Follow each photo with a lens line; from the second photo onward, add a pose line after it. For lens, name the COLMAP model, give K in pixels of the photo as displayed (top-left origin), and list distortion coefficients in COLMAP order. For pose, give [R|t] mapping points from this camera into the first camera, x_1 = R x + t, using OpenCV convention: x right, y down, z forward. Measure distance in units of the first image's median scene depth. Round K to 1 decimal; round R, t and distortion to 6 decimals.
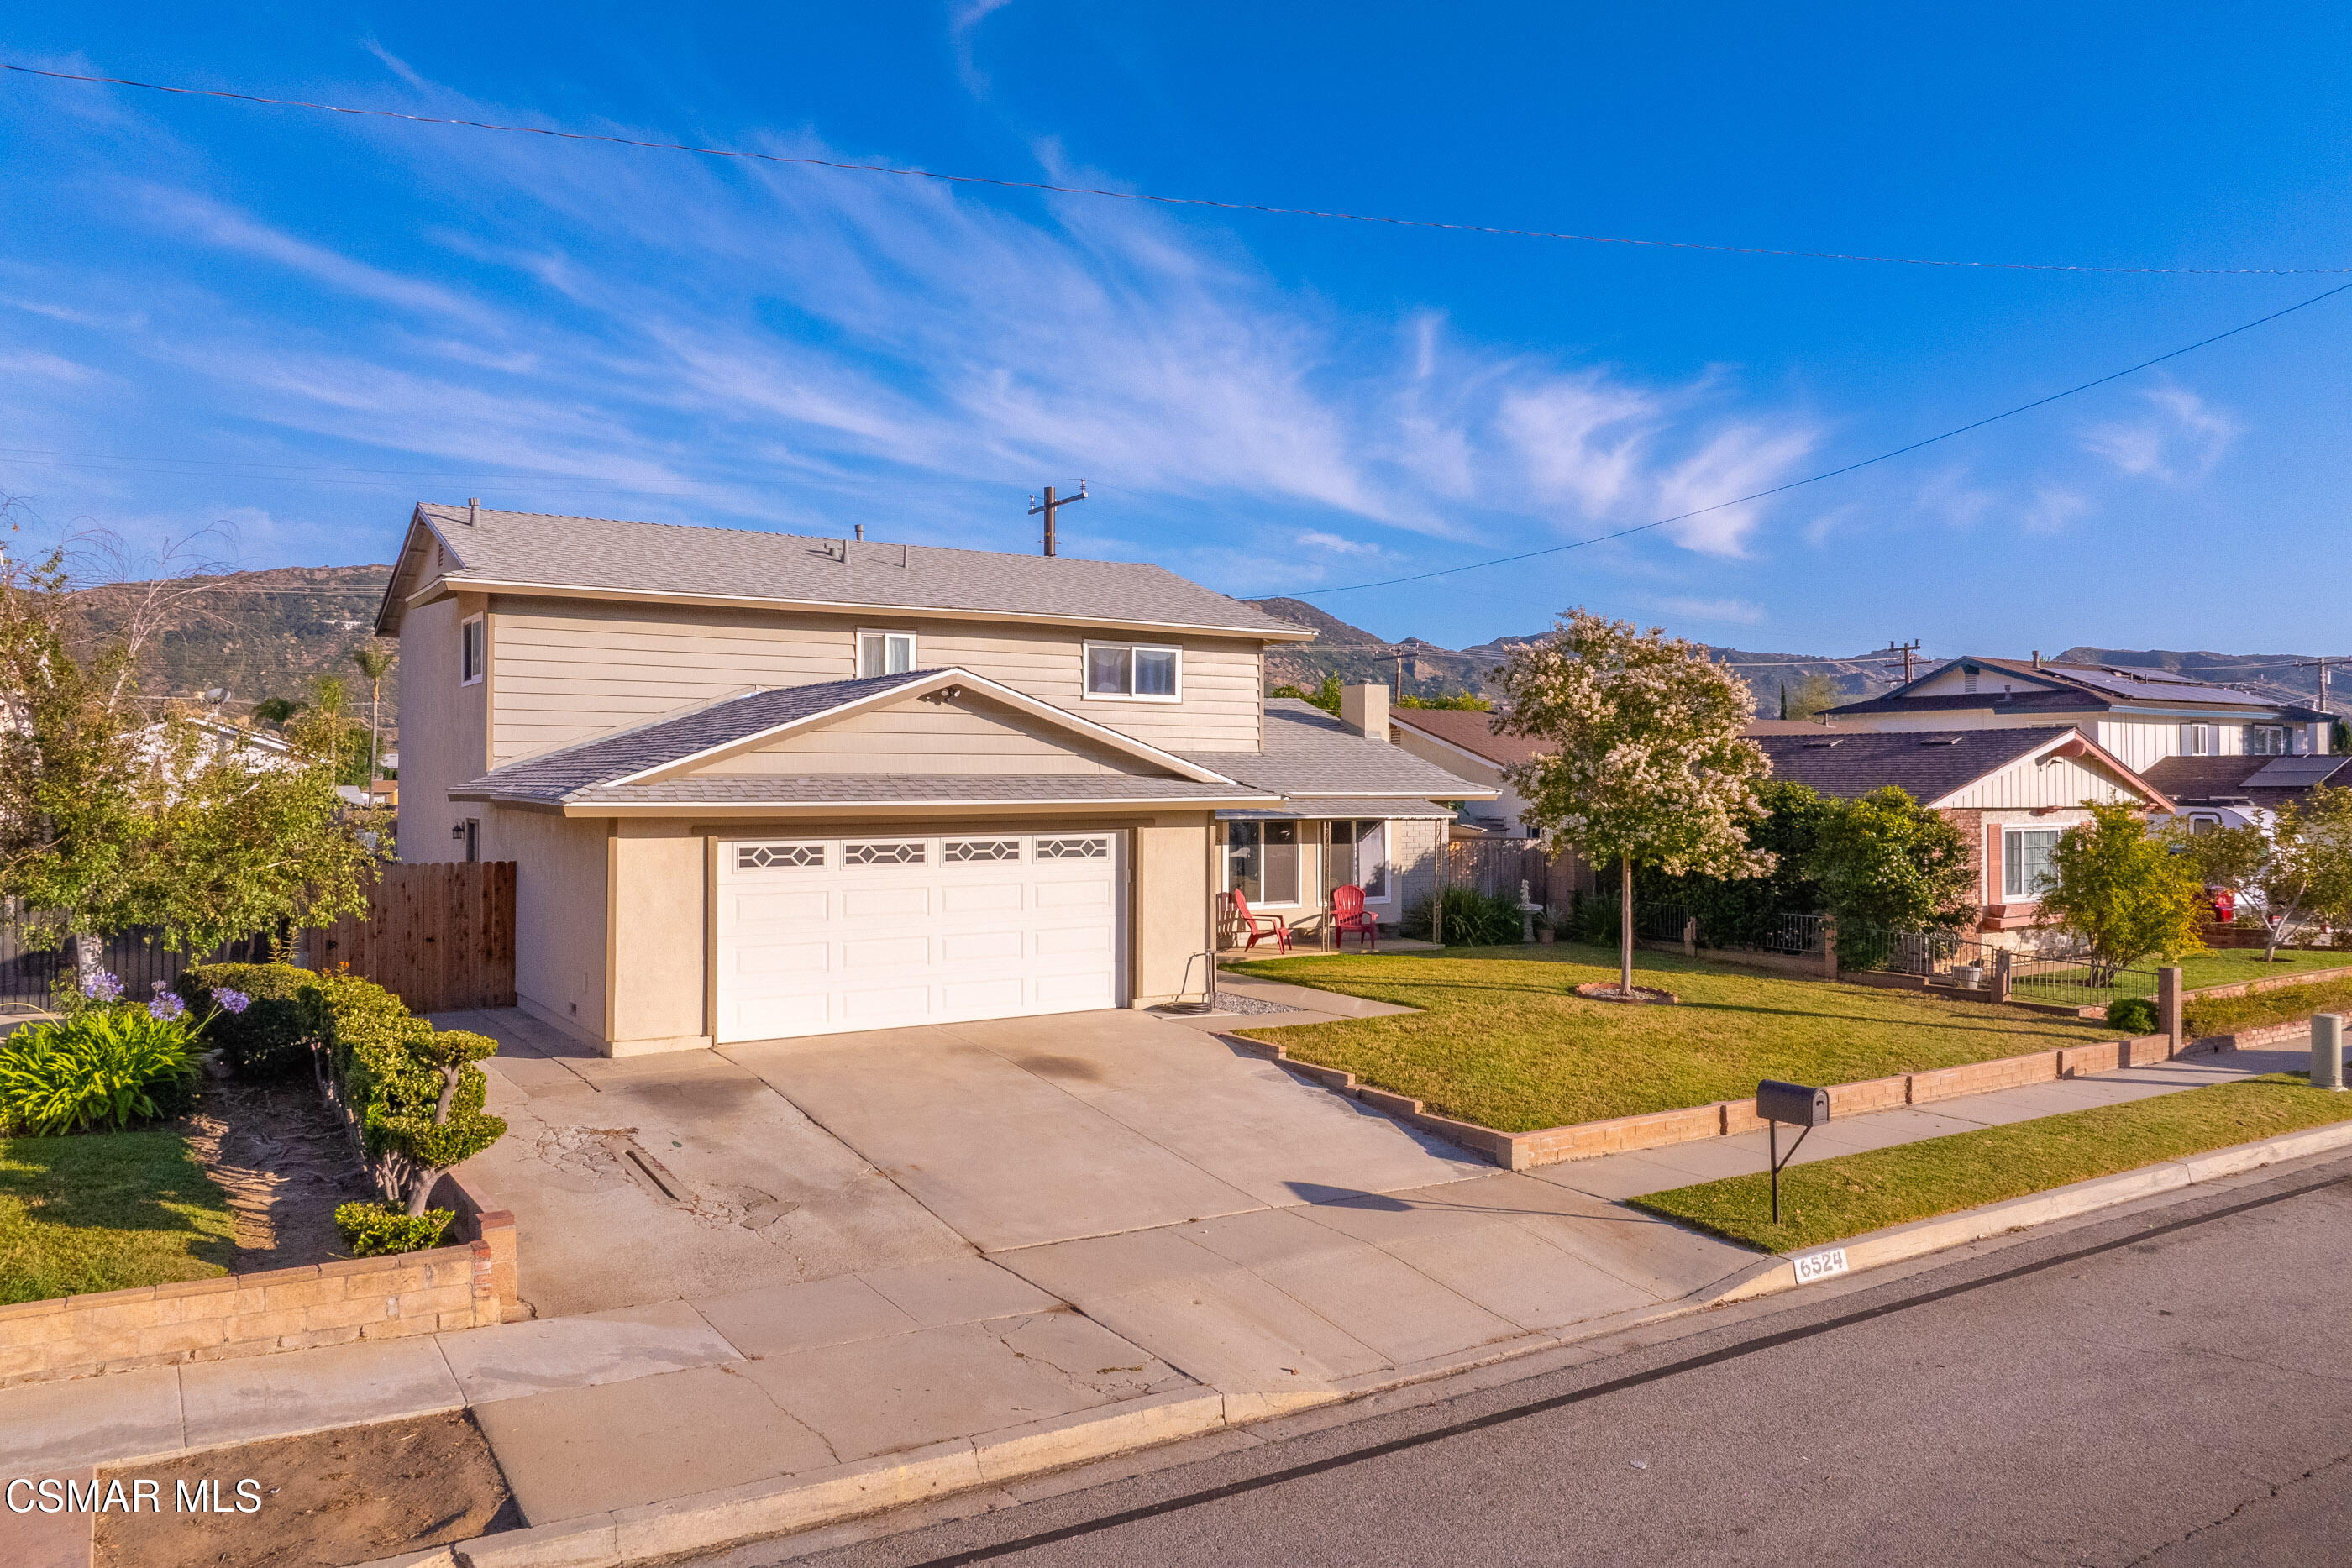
lens RADIAL K [[1685.4, 0, 1185.4], [0, 1685.4, 741.4], [0, 0, 1]] dist [-0.078169, 0.054603]
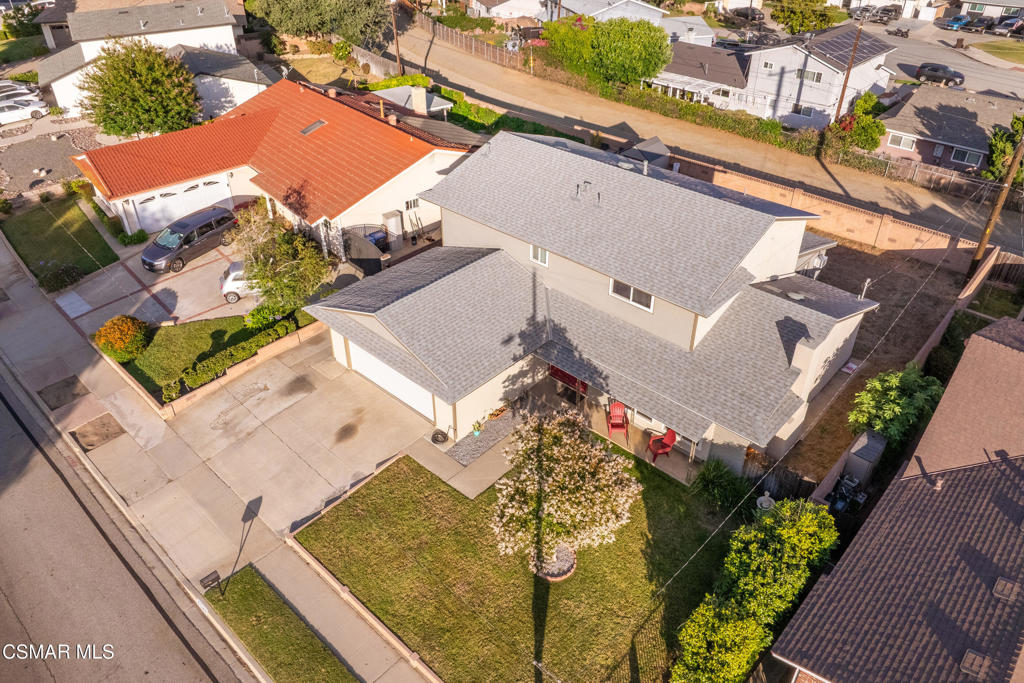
lens RADIAL K [[733.8, 0, 516.1], [0, 733.8, 322.9], [0, 0, 1]] dist [-0.078169, 0.054603]
pose [[0.240849, 0.540169, -0.806356, 0.977081], [0.024896, 0.827101, 0.561502, -0.740463], [0.970243, -0.155313, 0.185758, 0.928705]]
